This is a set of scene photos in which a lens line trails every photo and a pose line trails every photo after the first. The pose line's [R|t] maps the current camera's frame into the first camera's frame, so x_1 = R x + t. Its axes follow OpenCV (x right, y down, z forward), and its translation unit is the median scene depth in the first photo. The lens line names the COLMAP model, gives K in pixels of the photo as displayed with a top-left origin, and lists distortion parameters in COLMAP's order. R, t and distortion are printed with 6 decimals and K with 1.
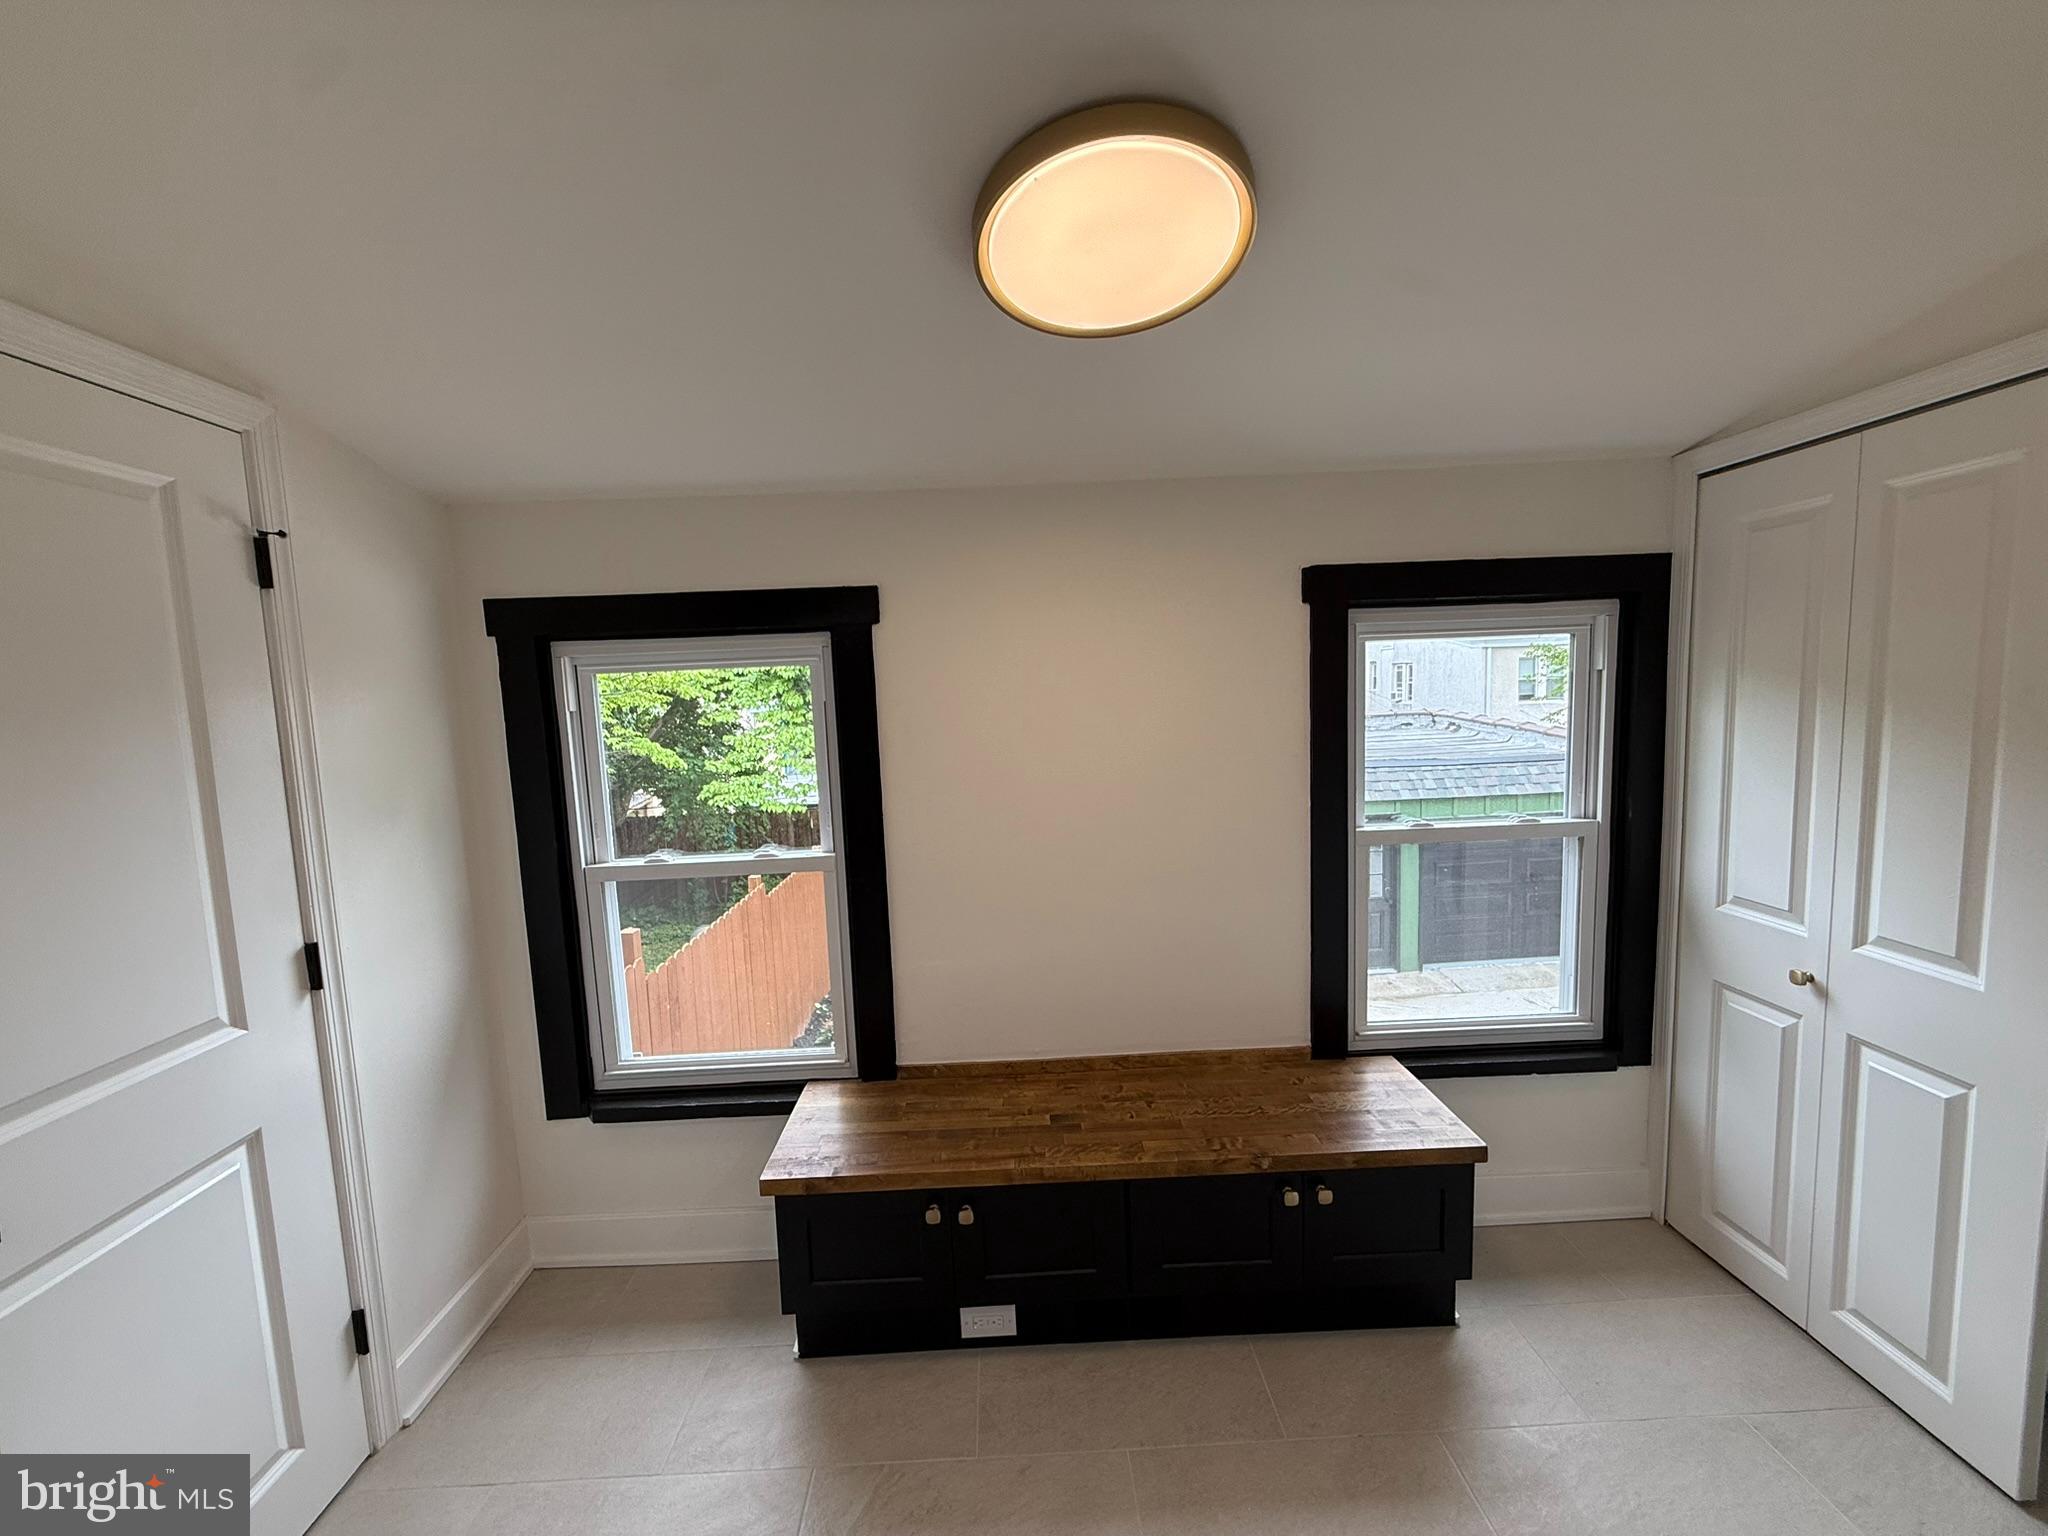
lens RADIAL K [[818.7, 0, 1019.4], [0, 818.7, 759.8], [0, 0, 1]] dist [0.001078, 0.000039]
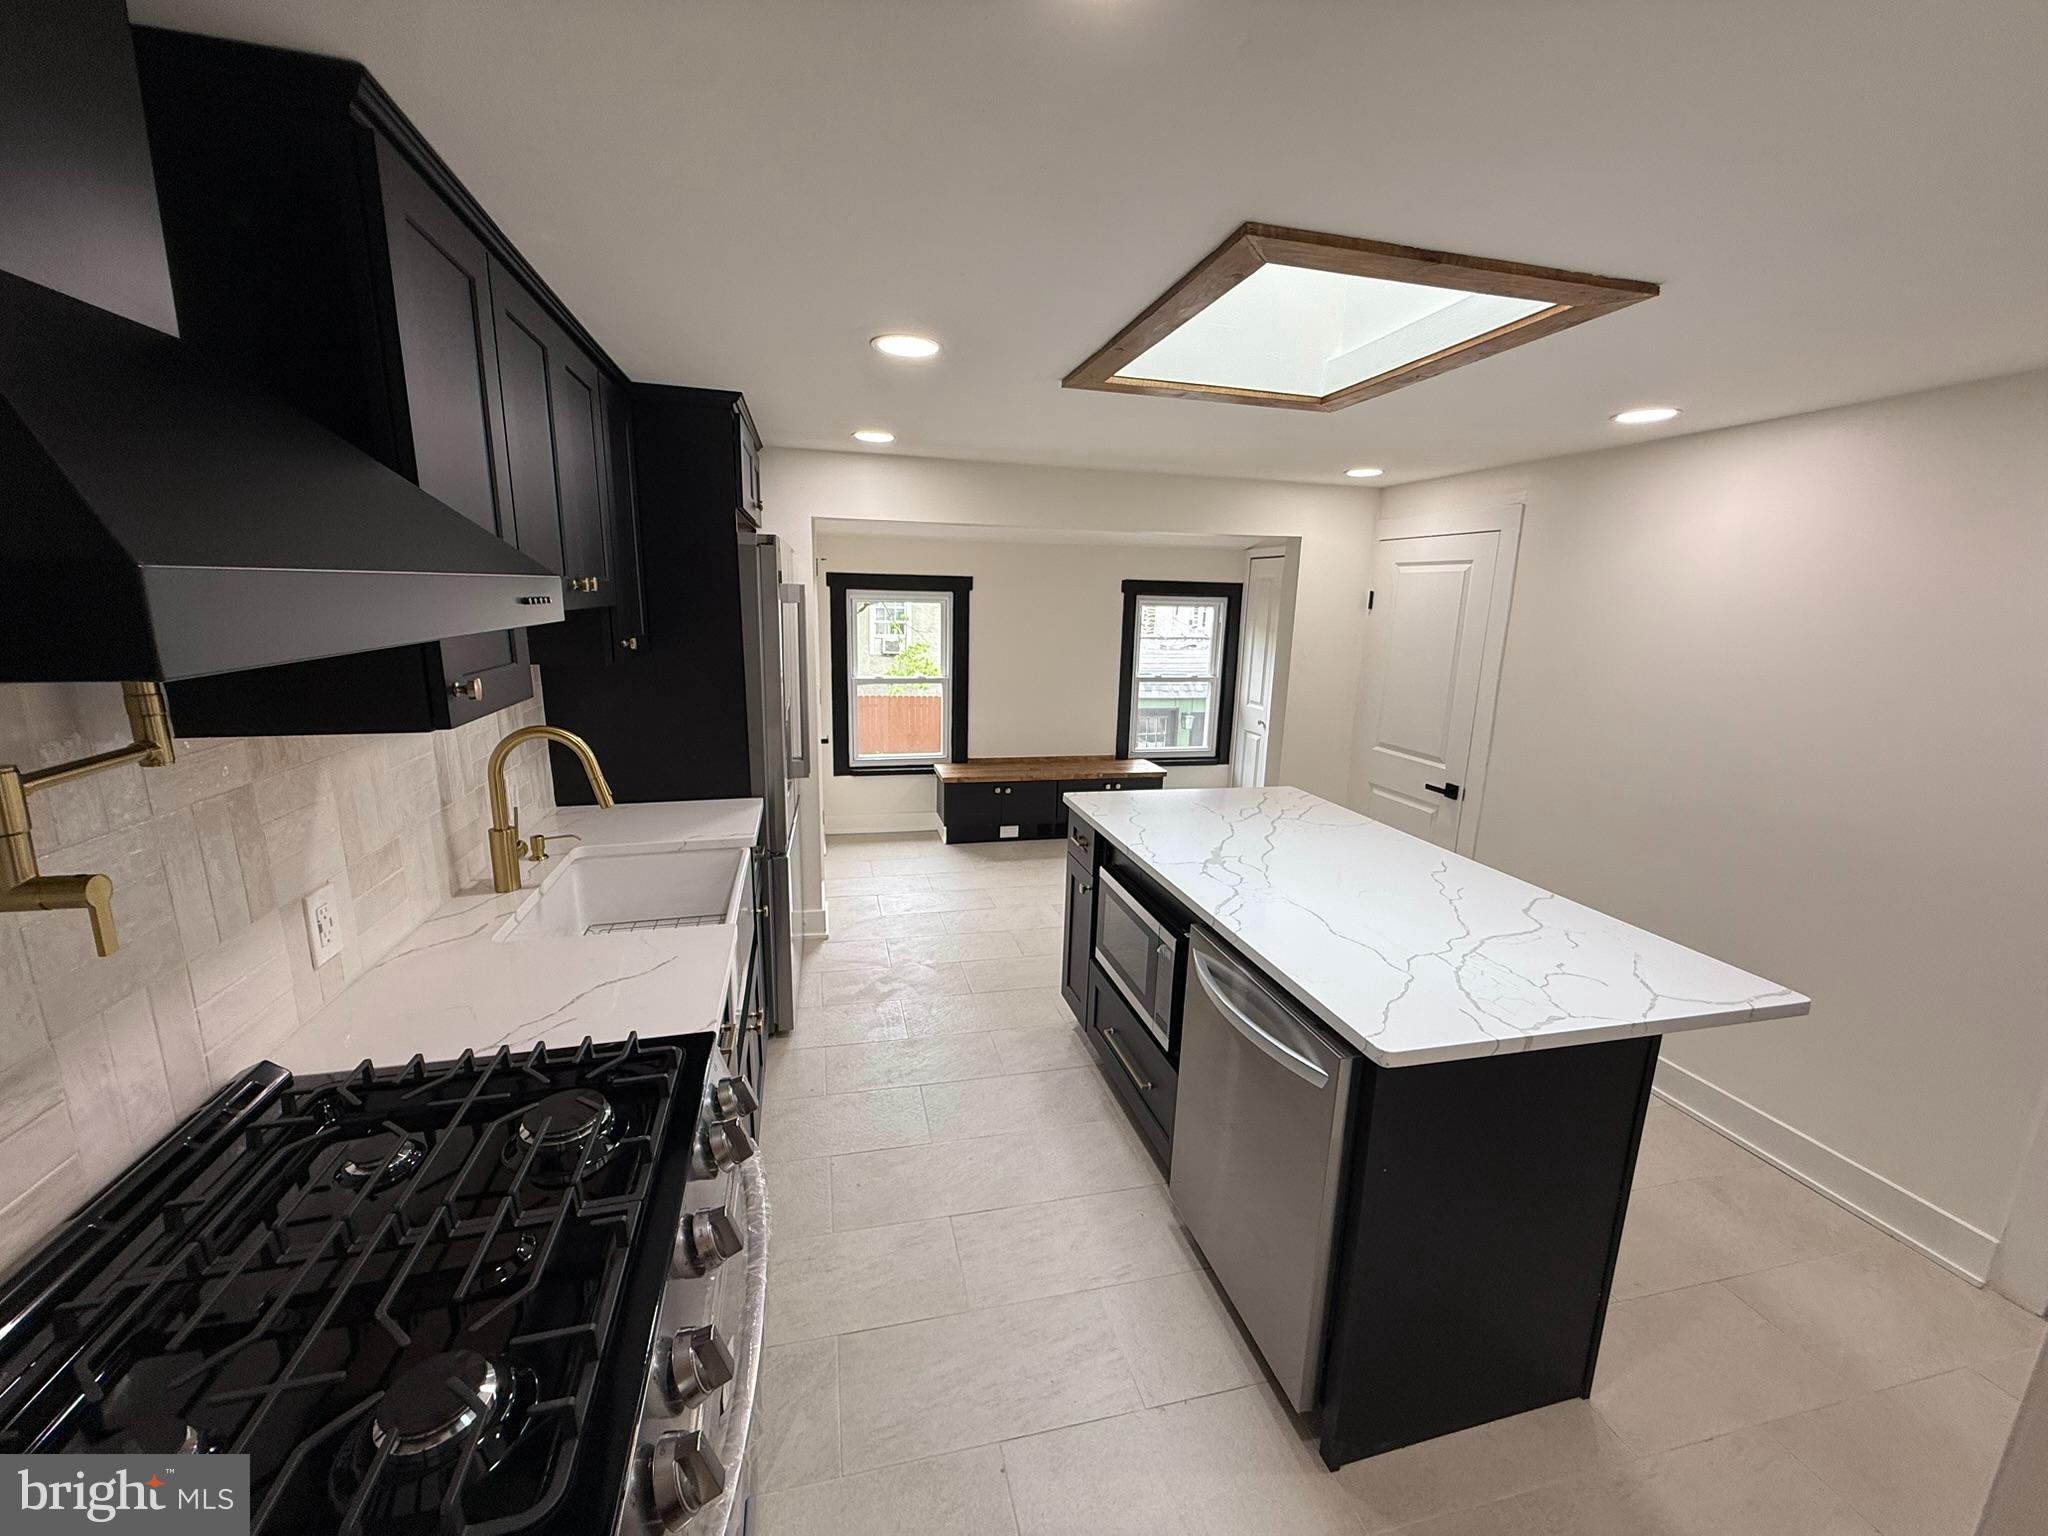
lens RADIAL K [[818.7, 0, 1017.0], [0, 818.7, 773.4], [0, 0, 1]] dist [0.001078, 0.000039]
pose [[0.974014, 0.013542, 0.226083, -0.611120], [-0.041996, 0.991699, 0.121527, 0.094917], [-0.222561, -0.127864, 0.966498, -1.659989]]
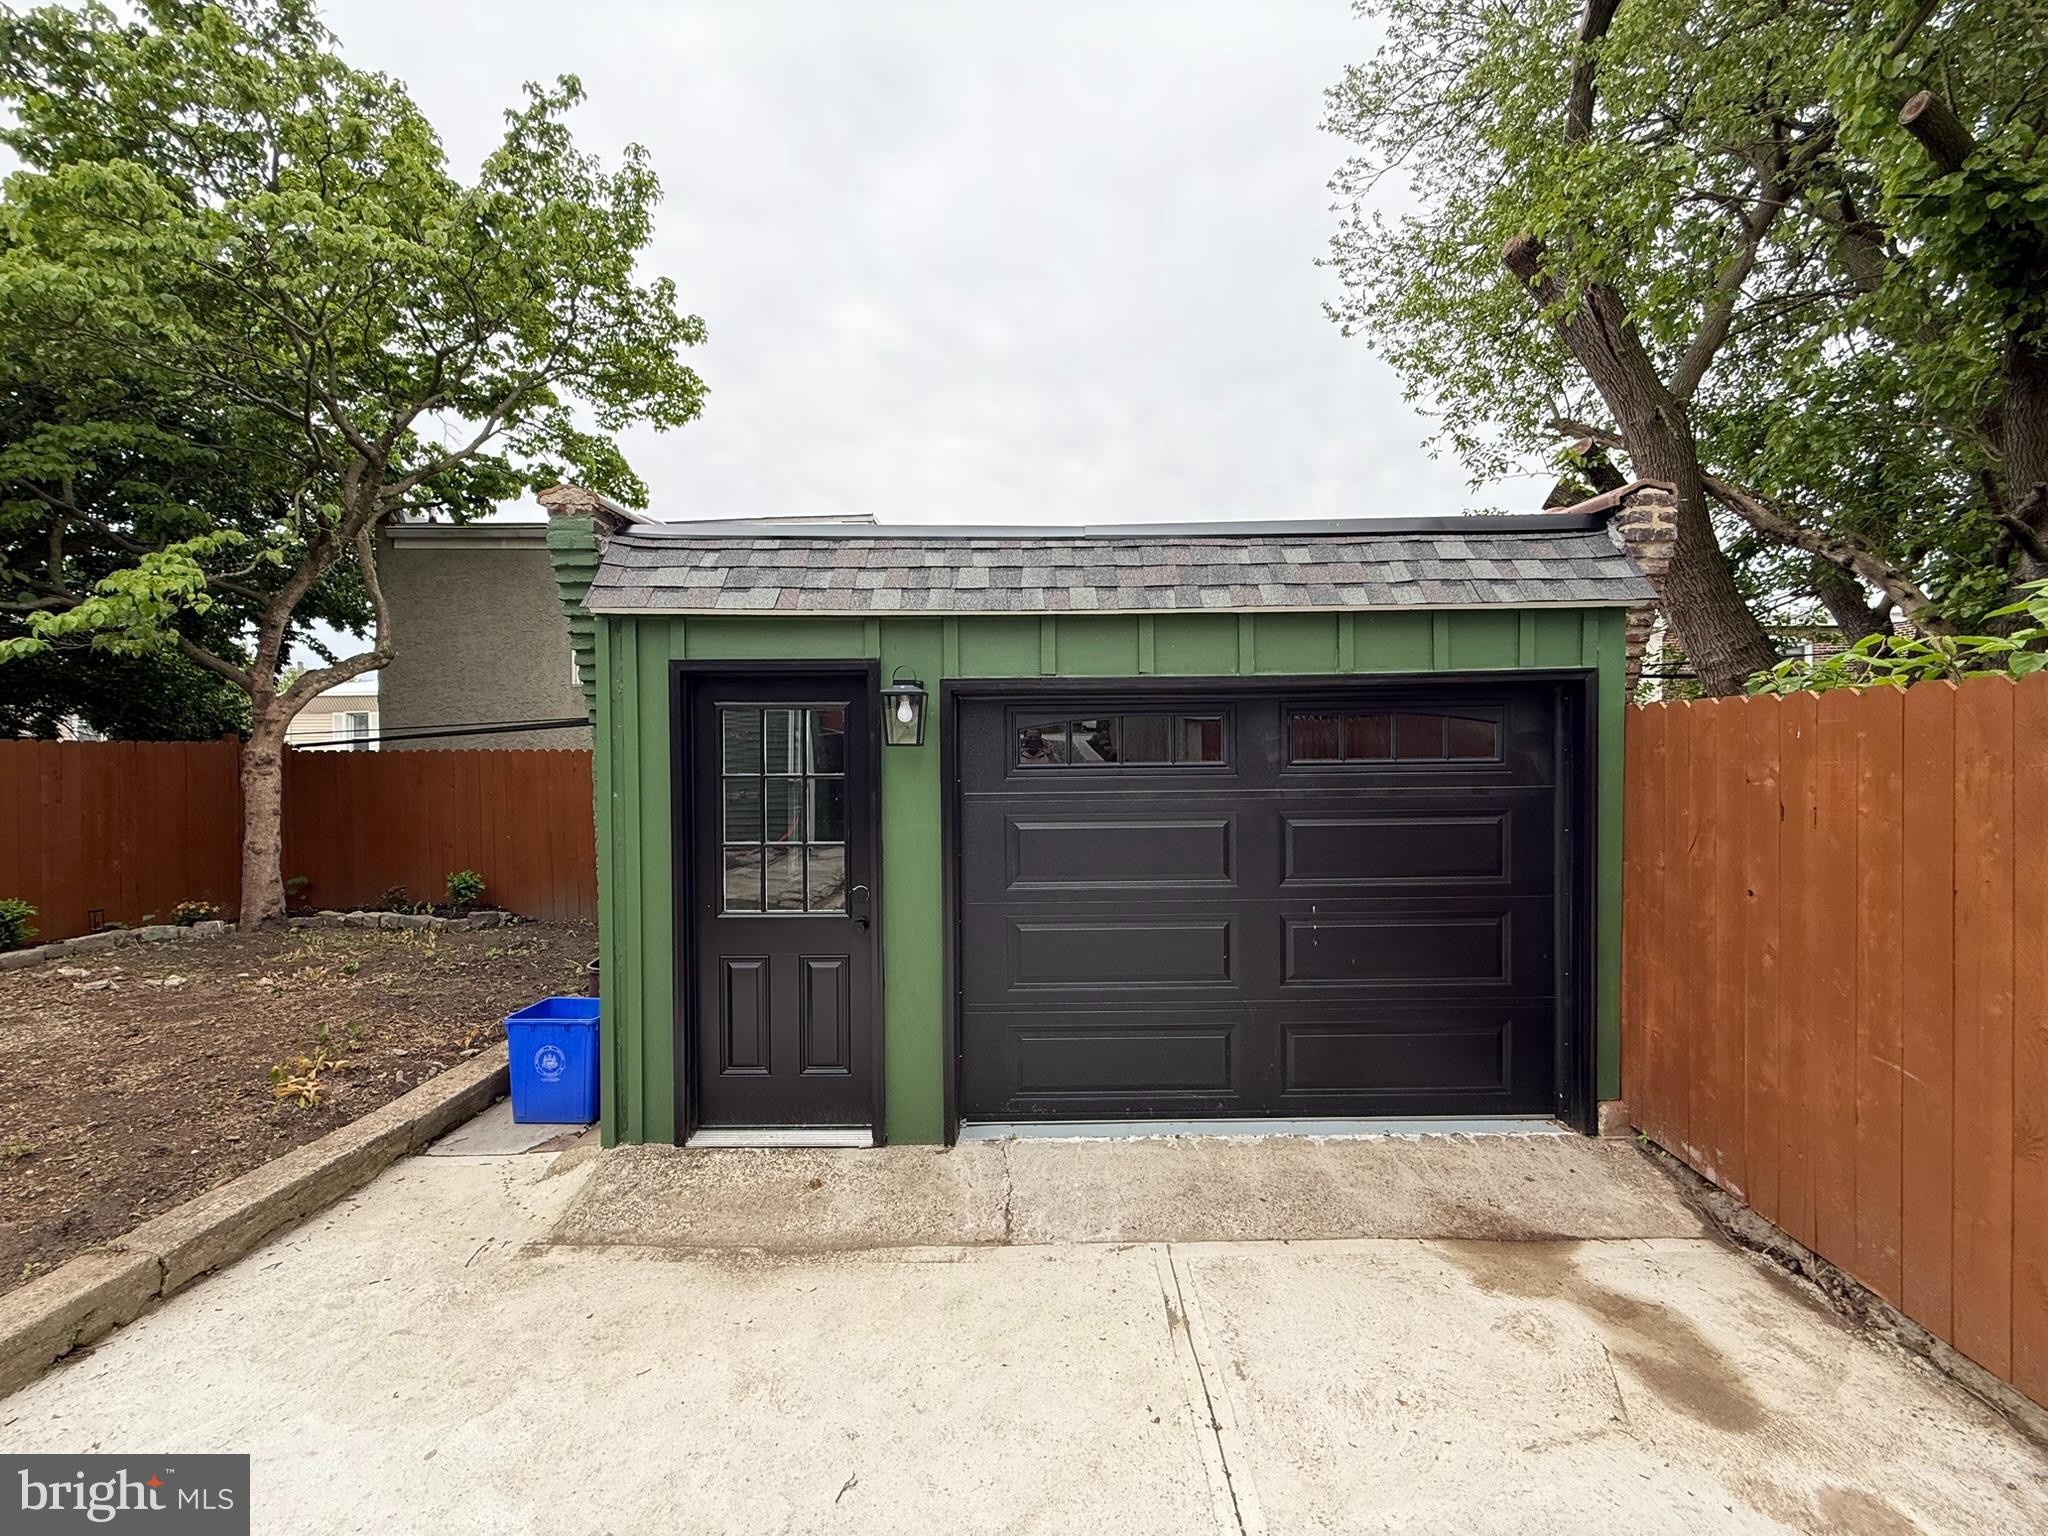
lens RADIAL K [[818.7, 0, 1027.2], [0, 818.7, 768.4], [0, 0, 1]] dist [0.001078, 0.000039]
pose [[0.998403, 0.035116, -0.044260, 0.546568], [-0.038115, 0.996899, -0.068843, 0.130661], [0.041705, 0.070420, 0.996645, 0.679036]]
